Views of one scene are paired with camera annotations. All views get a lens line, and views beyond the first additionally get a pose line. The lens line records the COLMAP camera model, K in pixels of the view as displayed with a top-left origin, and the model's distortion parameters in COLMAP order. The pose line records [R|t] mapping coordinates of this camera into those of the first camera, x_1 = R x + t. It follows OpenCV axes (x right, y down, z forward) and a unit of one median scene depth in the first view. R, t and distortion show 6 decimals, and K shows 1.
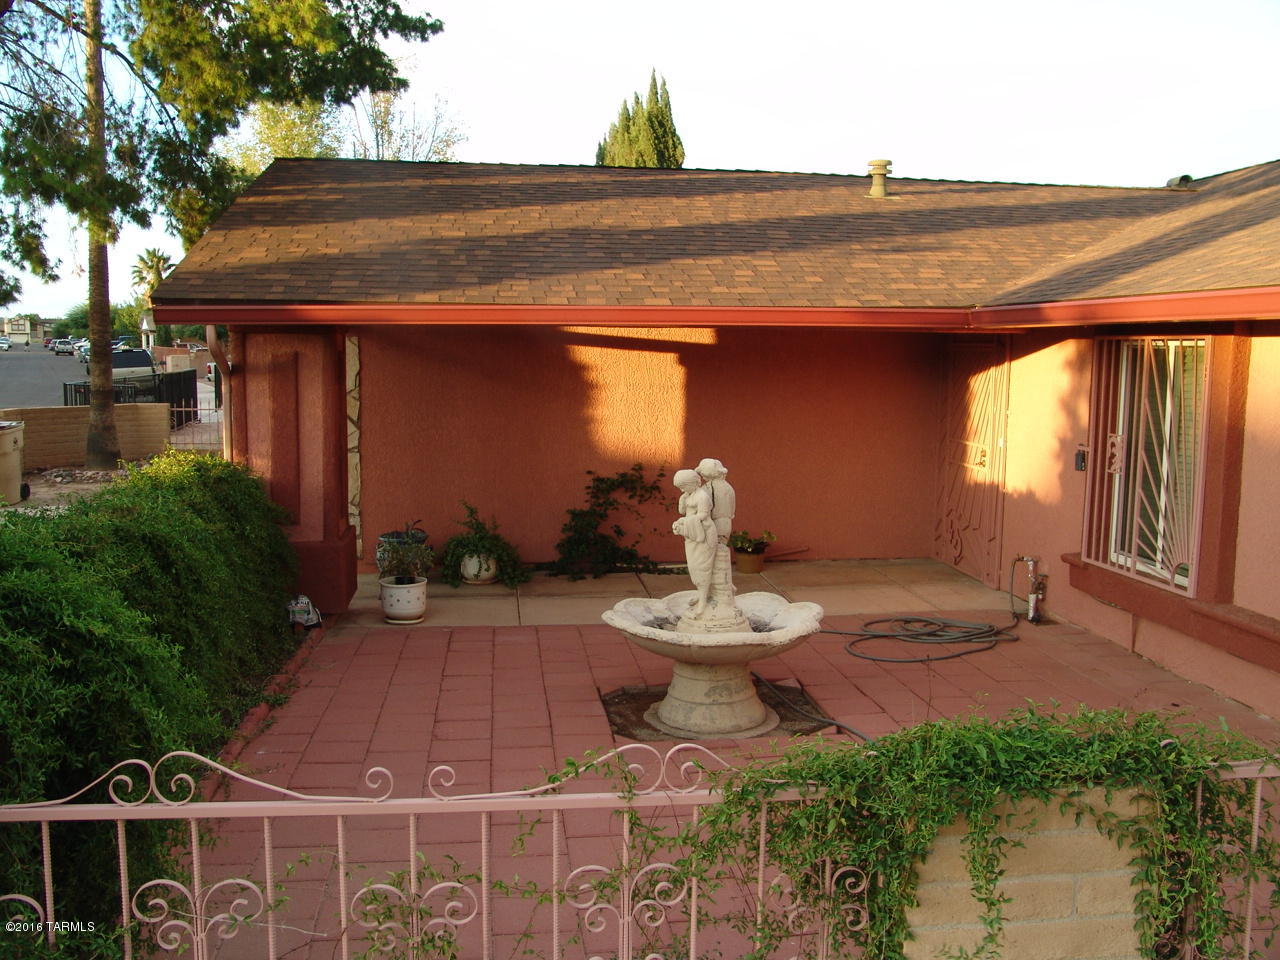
lens RADIAL K [[1171.3, 0, 644.3], [0, 1171.3, 485.4], [0, 0, 1]] dist [-0.113442, 0.001467]
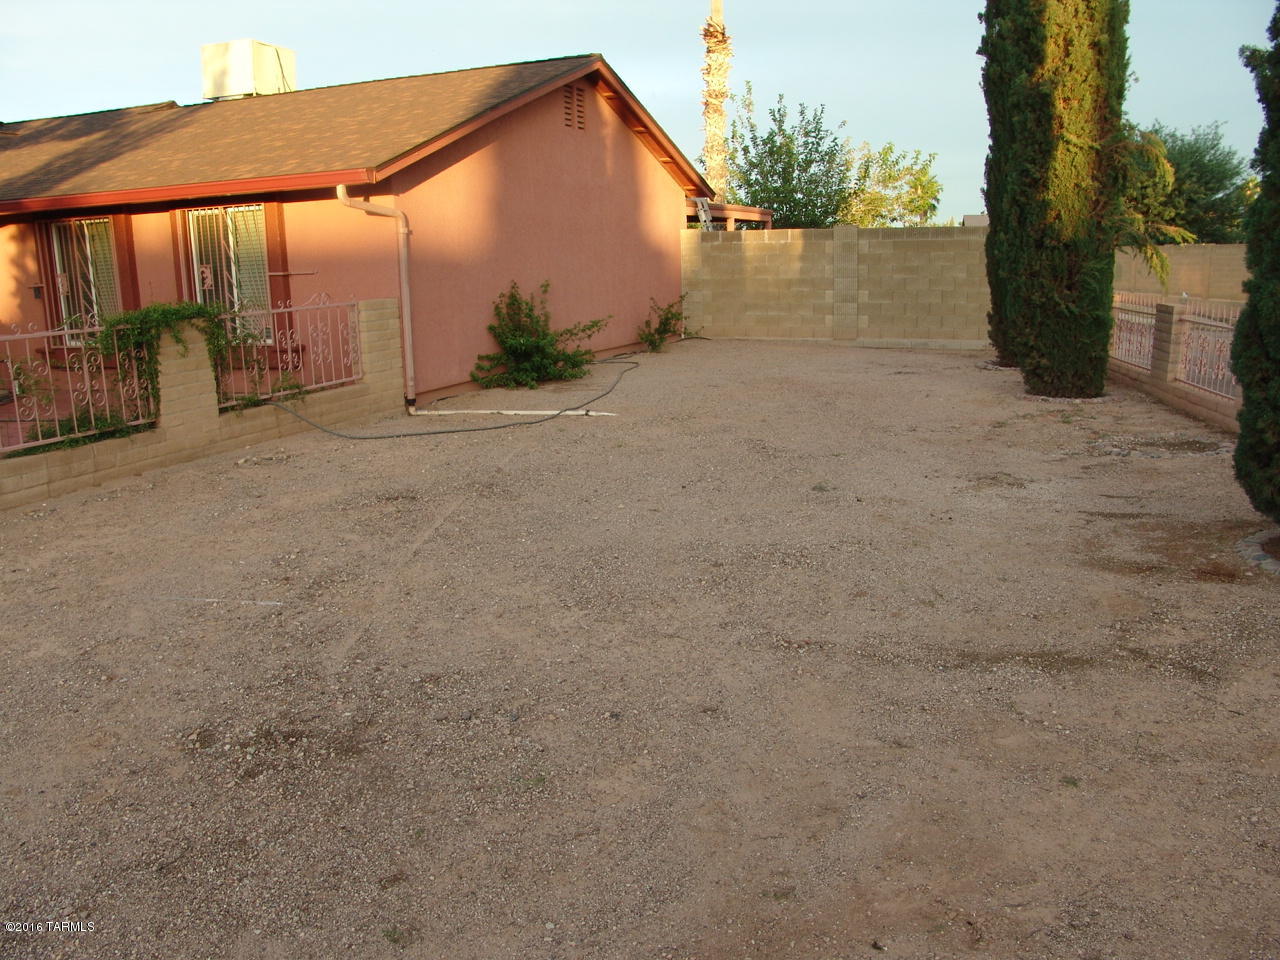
lens RADIAL K [[1079.5, 0, 637.1], [0, 1079.5, 485.9], [0, 0, 1]] dist [-0.147015, 0.112306]
pose [[0.502705, -0.216234, 0.836977, -0.557052], [0.128489, 0.976146, 0.175015, 0.108841], [-0.854856, 0.019562, 0.518497, -0.604890]]
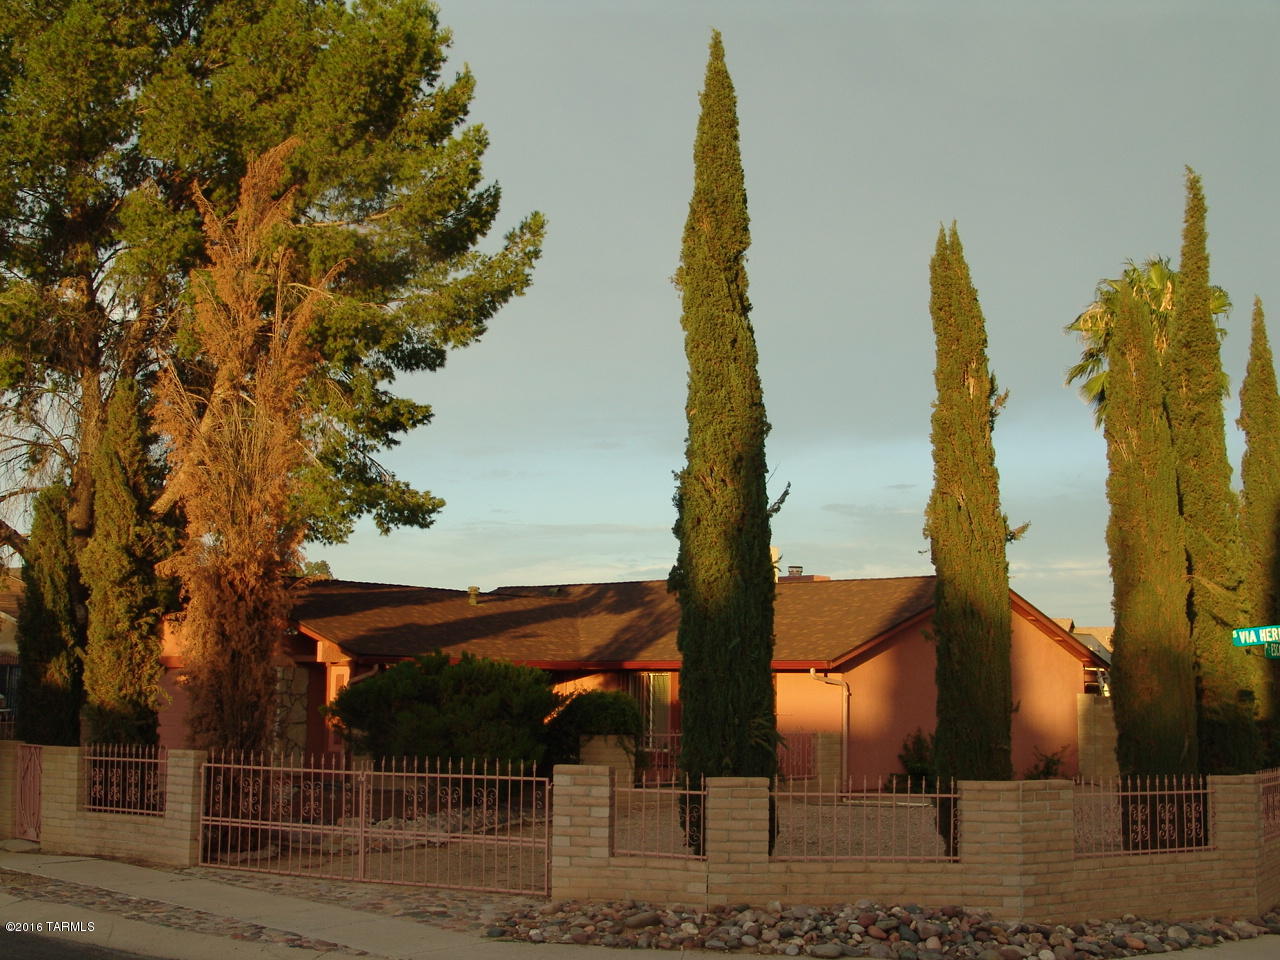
lens RADIAL K [[1674.6, 0, 634.1], [0, 1674.6, 488.3], [0, 0, 1]] dist [0.013292, 0.000000]
pose [[0.769934, 0.069792, 0.634296, -2.238137], [0.069373, 0.978955, -0.191923, 0.224731], [-0.634342, 0.191771, 0.748889, -2.212720]]
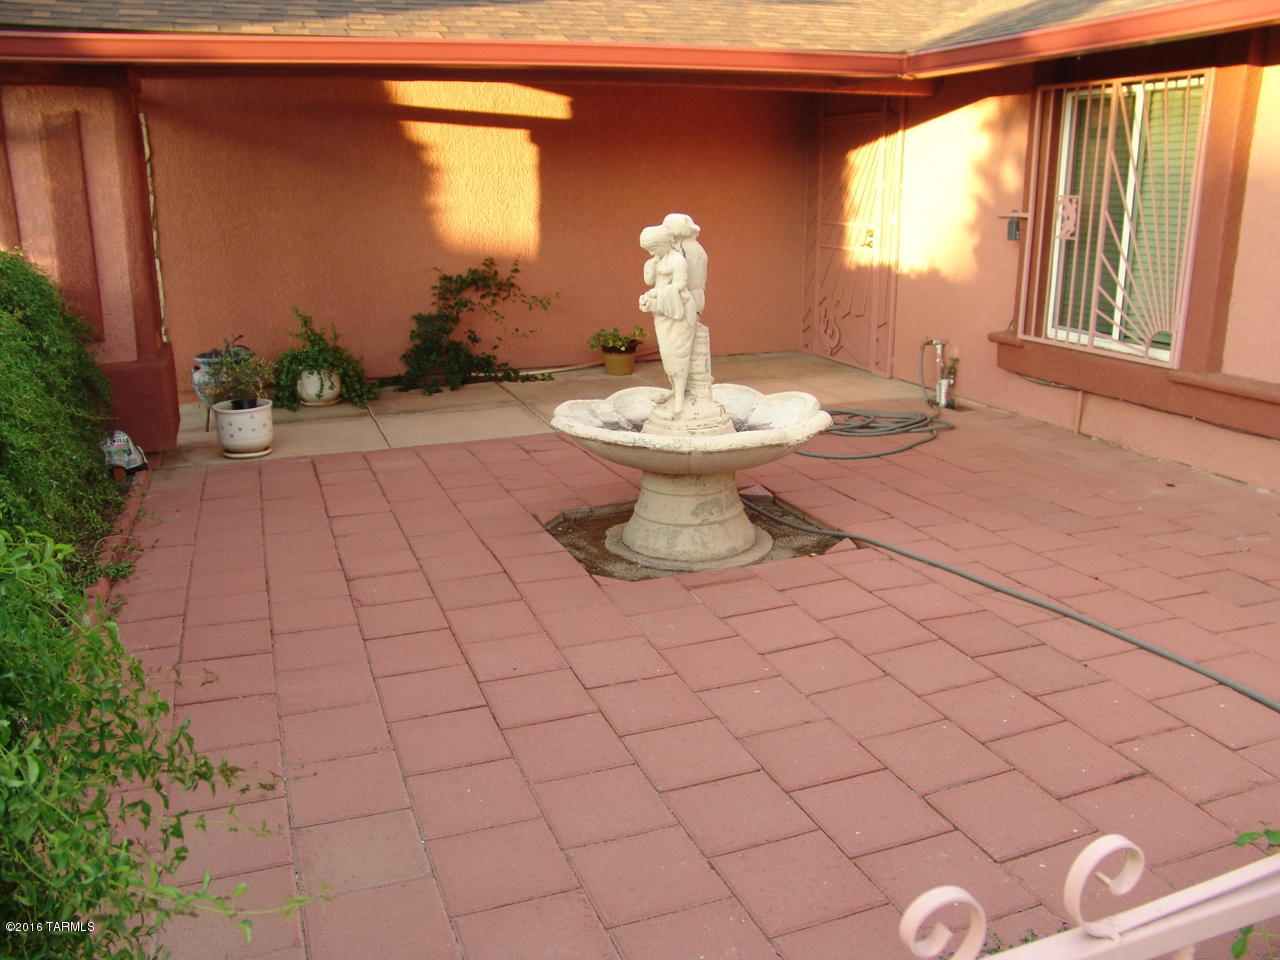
lens RADIAL K [[1079.5, 0, 639.4], [0, 1079.5, 484.5], [0, 0, 1]] dist [-0.147015, 0.112306]
pose [[0.973871, -0.077090, 0.213617, -0.106637], [0.042191, 0.985664, 0.163360, 0.029656], [-0.223148, -0.150079, 0.963162, 0.234427]]
